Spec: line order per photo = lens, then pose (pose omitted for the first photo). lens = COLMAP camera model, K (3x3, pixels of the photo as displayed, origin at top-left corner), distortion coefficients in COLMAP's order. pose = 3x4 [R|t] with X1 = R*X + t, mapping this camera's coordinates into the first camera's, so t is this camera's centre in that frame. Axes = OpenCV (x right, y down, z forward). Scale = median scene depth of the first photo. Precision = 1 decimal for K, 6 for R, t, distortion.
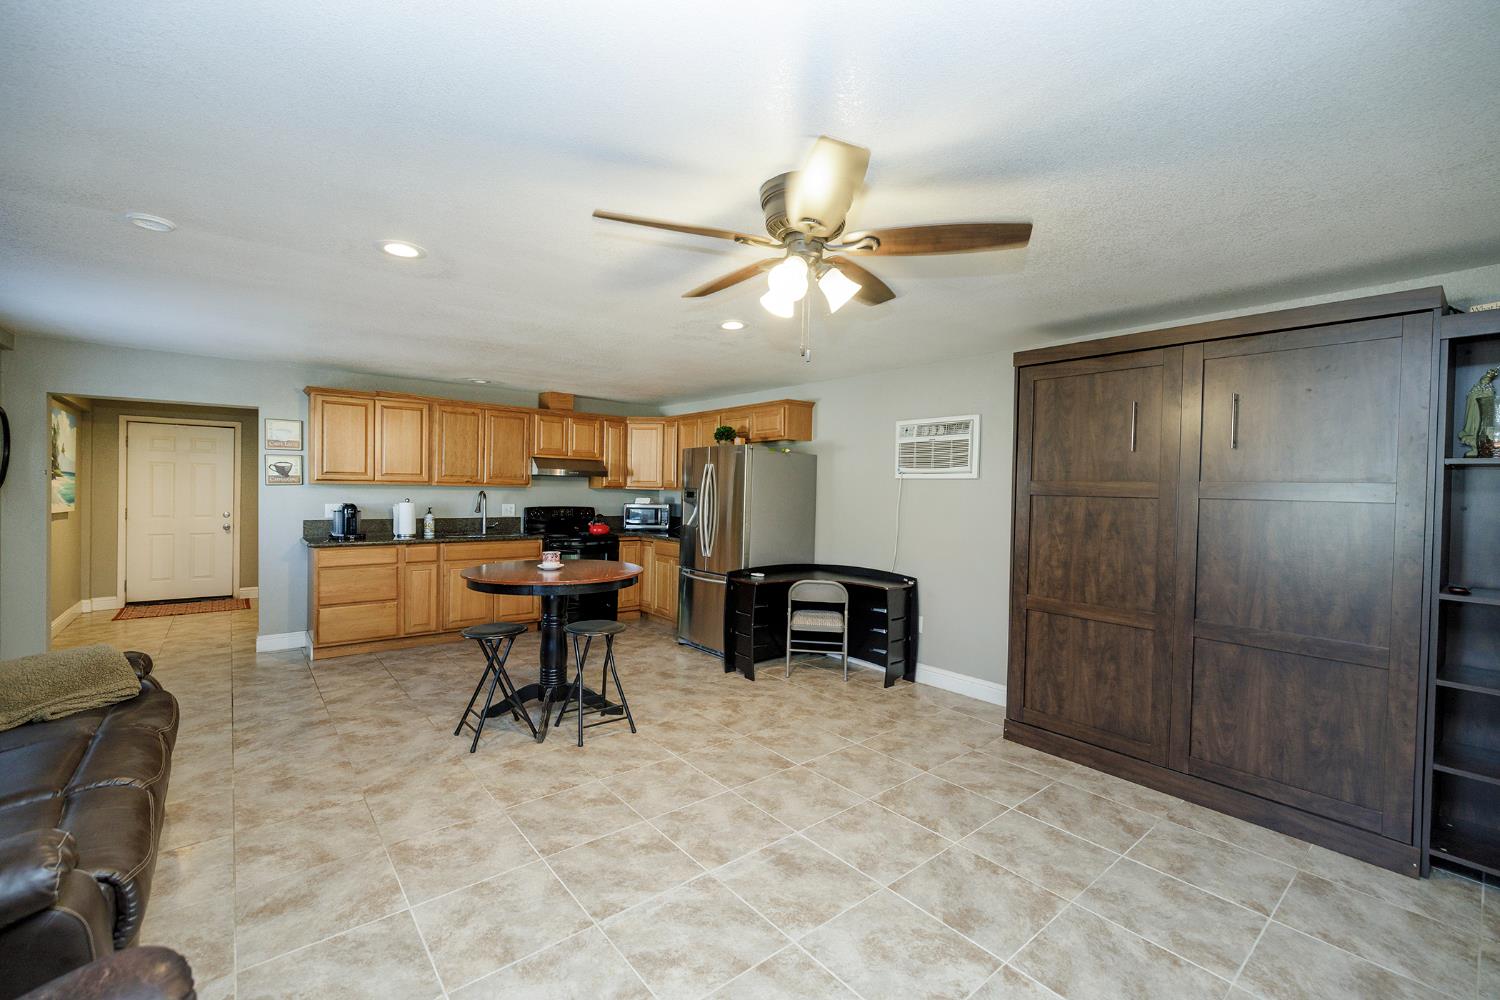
lens RADIAL K [[630.0, 0, 743.2], [0, 630.0, 499.4], [0, 0, 1]] dist [0.002948, 0.000214]
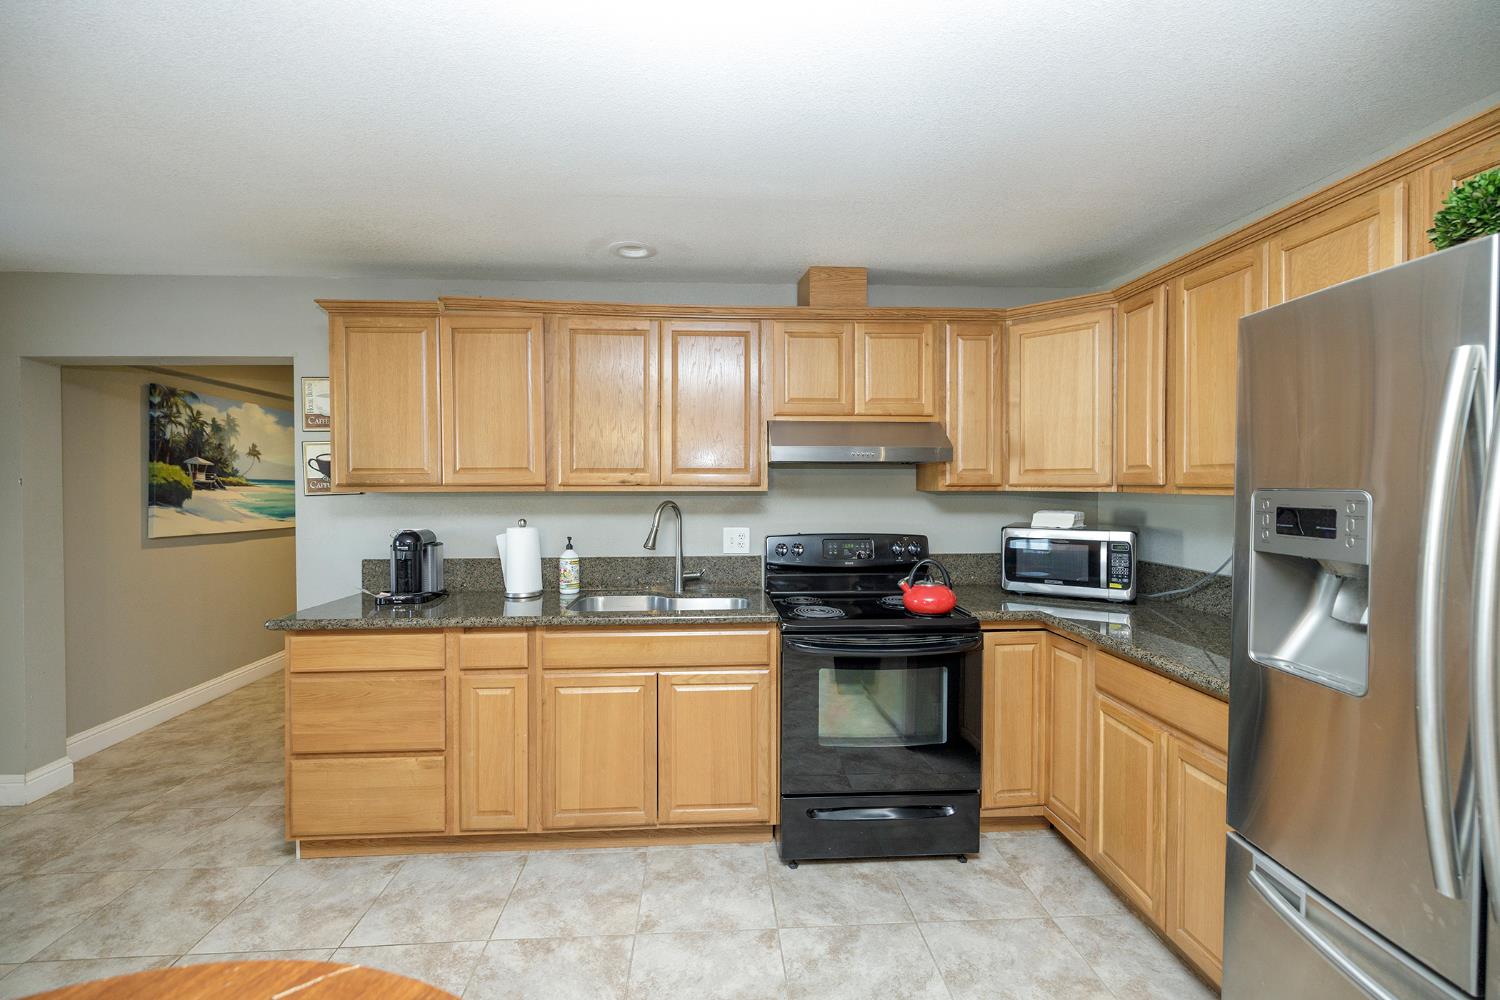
lens RADIAL K [[626.5, 0, 743.6], [0, 626.5, 491.2], [0, 0, 1]] dist [-0.000907, 0.000940]
pose [[0.811656, -0.011459, -0.584024, -0.132230], [0.007514, 0.999930, -0.009178, -0.020721], [0.584088, 0.003061, 0.811685, 0.858287]]
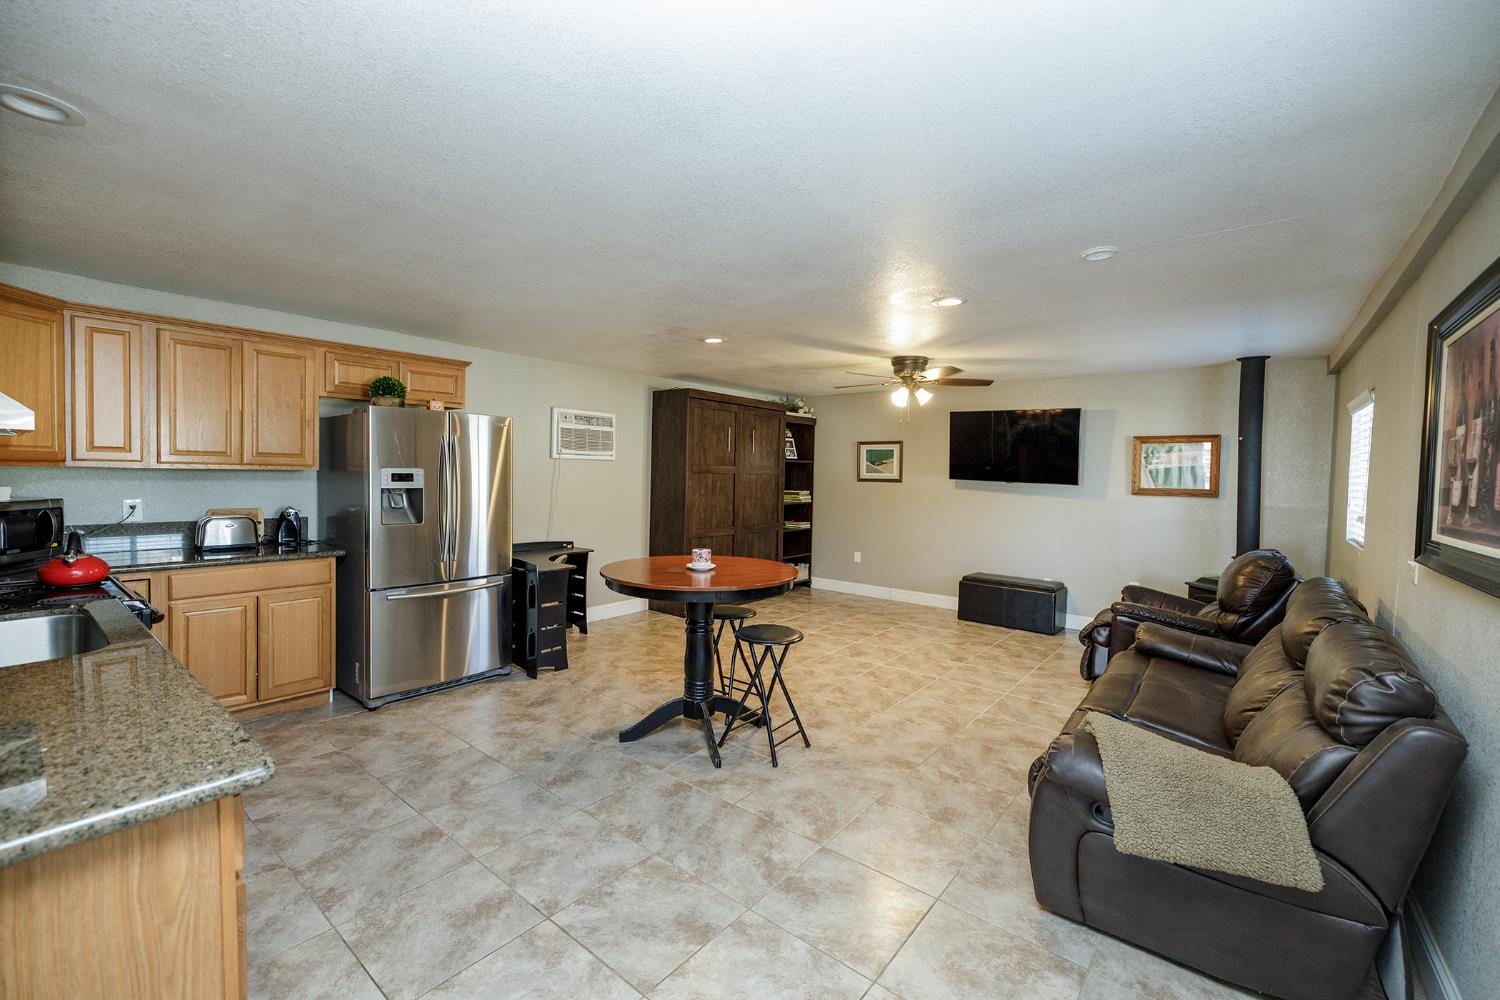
lens RADIAL K [[626.5, 0, 744.3], [0, 626.5, 487.1], [0, 0, 1]] dist [-0.000907, 0.000940]
pose [[-0.200920, -0.045434, 0.978553, -0.957823], [-0.006311, 0.998963, 0.045086, -0.034890], [-0.979587, 0.002883, -0.200999, 0.917080]]
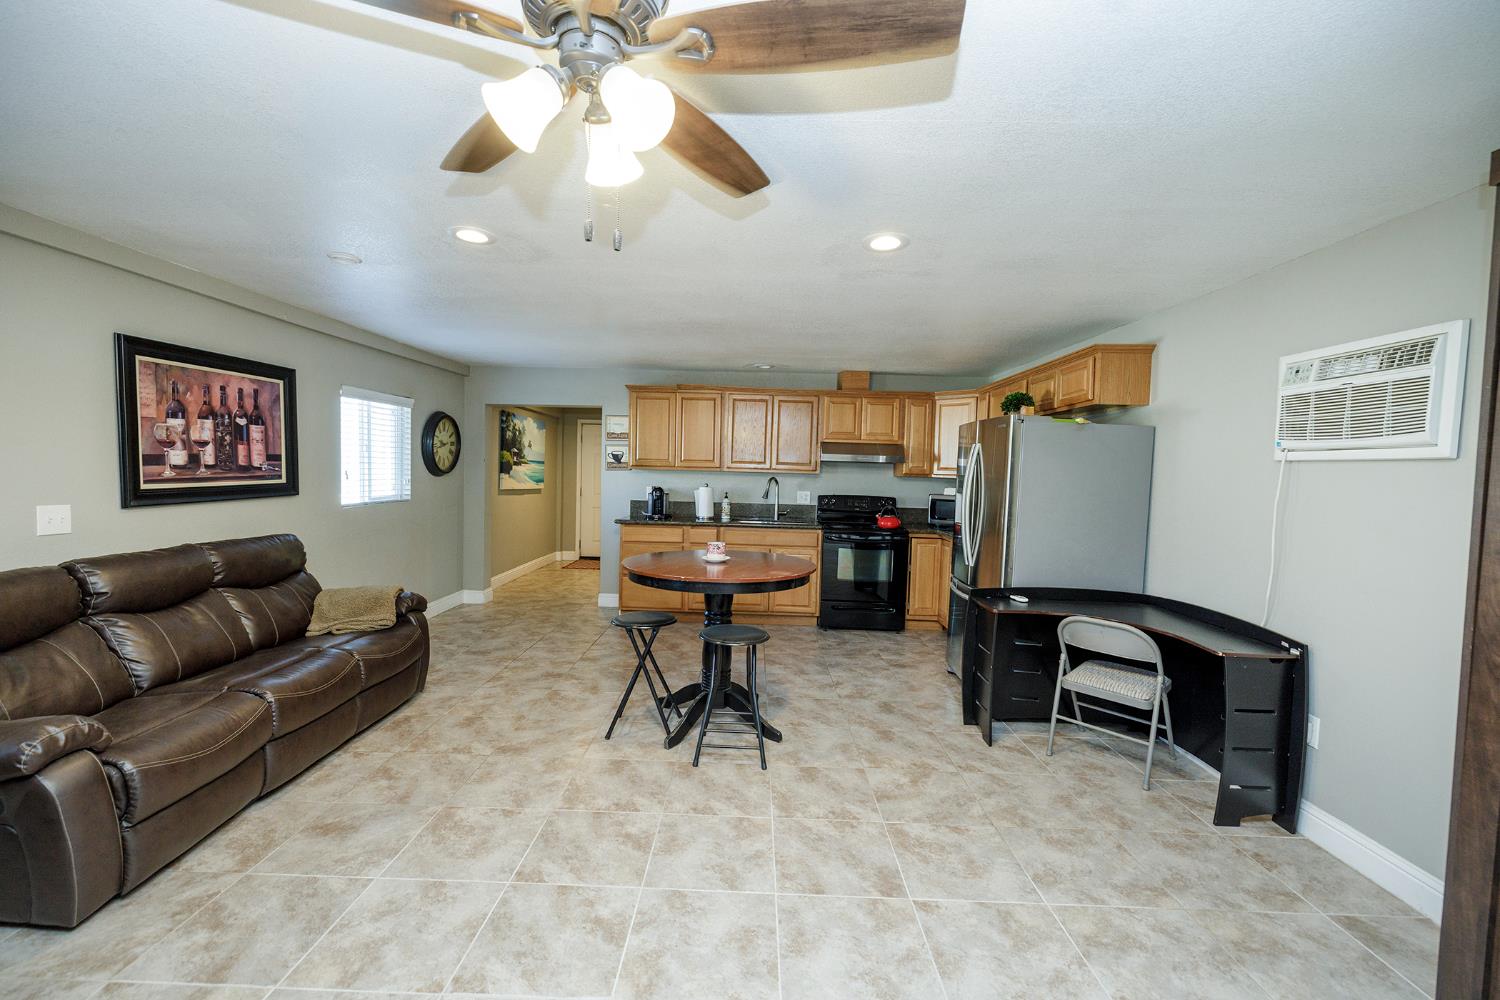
lens RADIAL K [[630.0, 0, 743.0], [0, 630.0, 500.1], [0, 0, 1]] dist [0.002948, 0.000214]
pose [[0.761118, 0.033689, -0.647738, 0.253544], [-0.023663, 0.999428, 0.024175, -0.000418], [0.648182, -0.003073, 0.761479, 0.275342]]
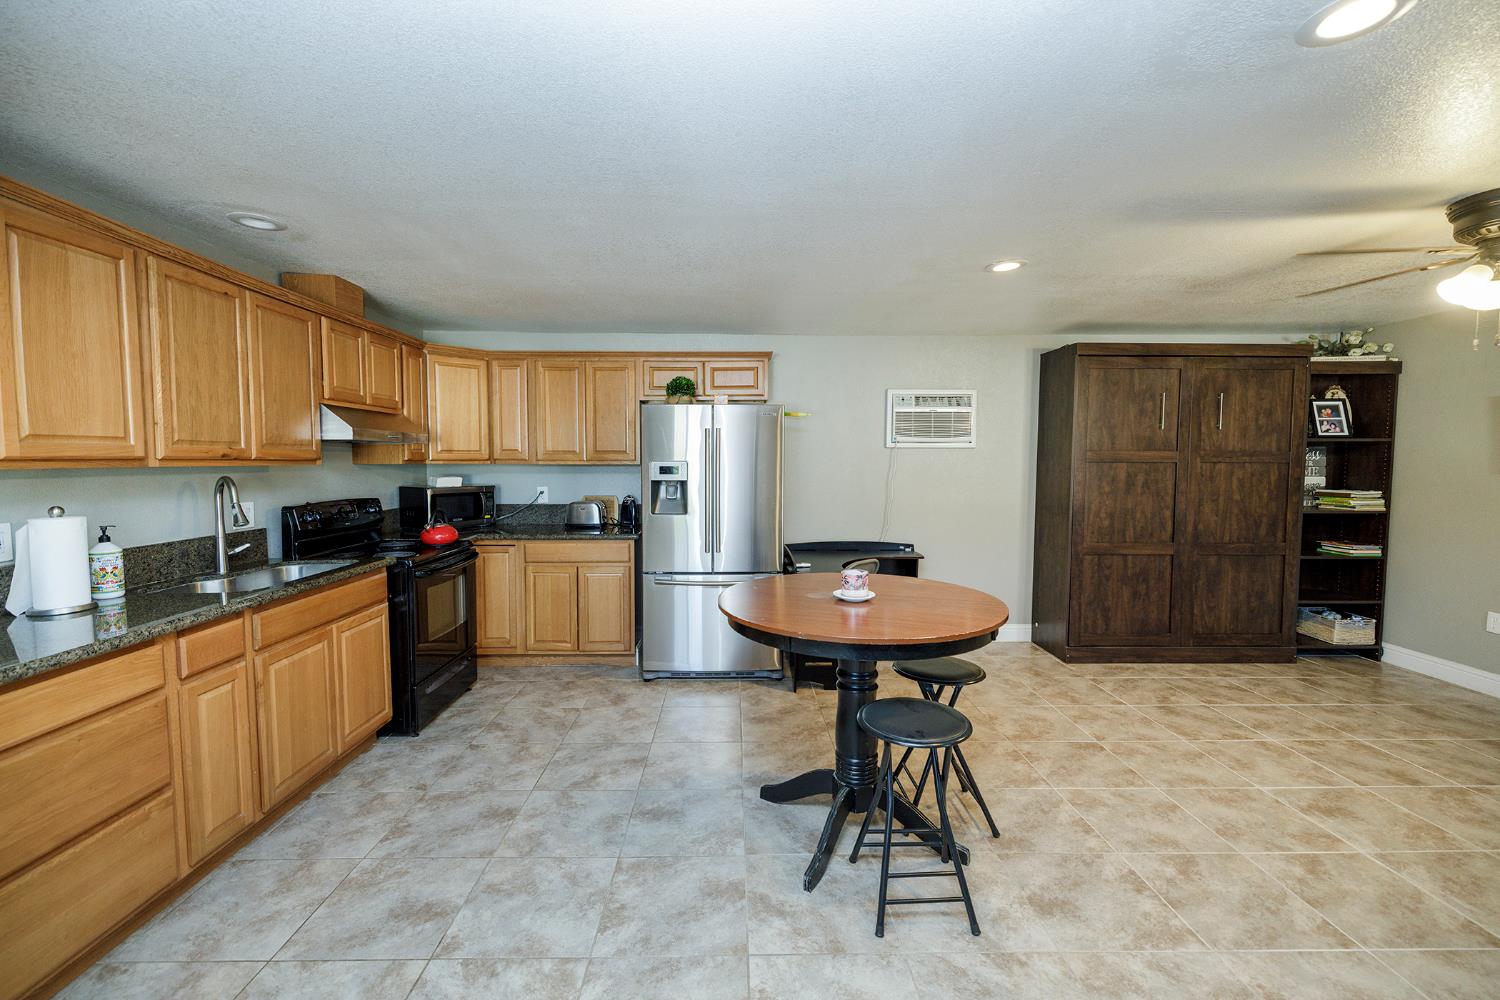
lens RADIAL K [[626.5, 0, 745.4], [0, 626.5, 493.6], [0, 0, 1]] dist [-0.000907, 0.000940]
pose [[0.617218, -0.060397, 0.784470, -0.693590], [0.022858, 0.998005, 0.058853, -0.024517], [-0.786460, -0.018393, 0.617368, 0.582346]]
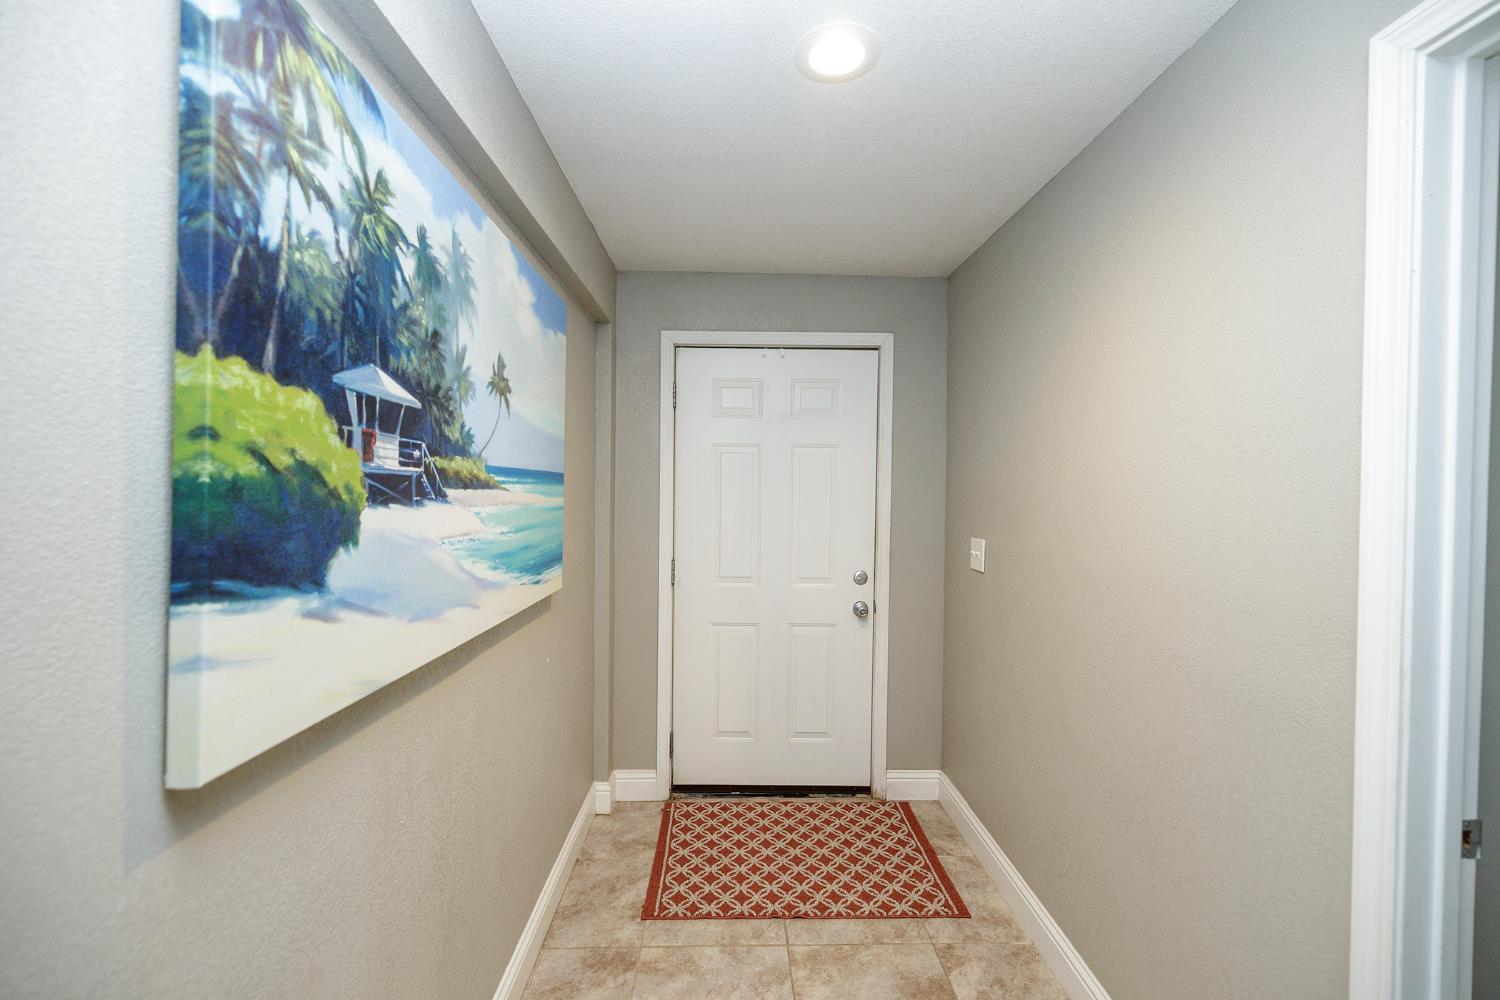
lens RADIAL K [[626.5, 0, 743.4], [0, 626.5, 492.2], [0, 0, 1]] dist [-0.000907, 0.000940]
pose [[0.789217, -0.001843, -0.614111, -1.003451], [-0.002091, 0.999982, -0.005689, -0.039160], [0.614110, 0.005774, 0.789199, 1.026960]]
